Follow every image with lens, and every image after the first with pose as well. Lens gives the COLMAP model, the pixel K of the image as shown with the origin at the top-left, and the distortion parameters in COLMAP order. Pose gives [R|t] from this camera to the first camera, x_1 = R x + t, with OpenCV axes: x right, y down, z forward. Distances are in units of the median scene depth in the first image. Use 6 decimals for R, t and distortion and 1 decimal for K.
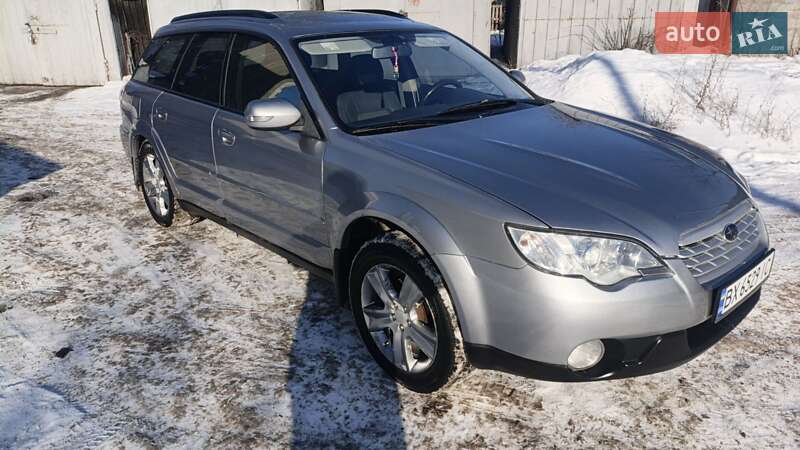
lens RADIAL K [[572.5, 0, 400.0], [0, 572.5, 225.0], [0, 0, 1]] dist [0.121913, -0.178992]
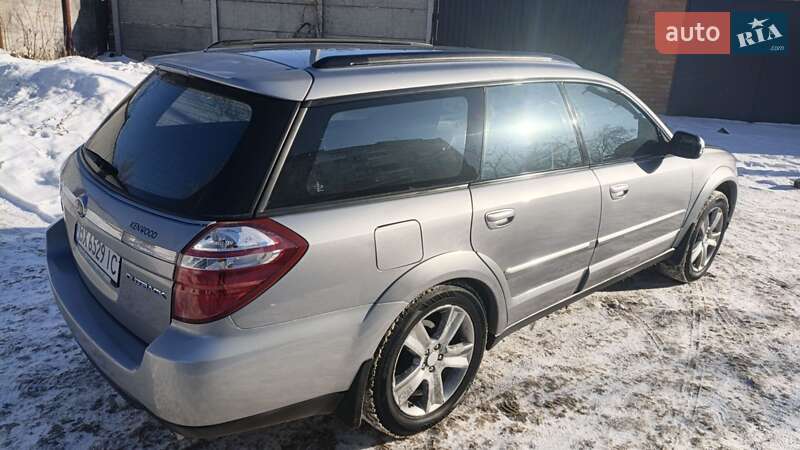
lens RADIAL K [[572.5, 0, 400.0], [0, 572.5, 225.0], [0, 0, 1]] dist [0.121913, -0.178992]
pose [[-0.008042, -0.310685, 0.950479, -1.411251], [0.281304, 0.911421, 0.300299, -0.565052], [-0.959585, 0.269788, 0.080067, 1.490825]]
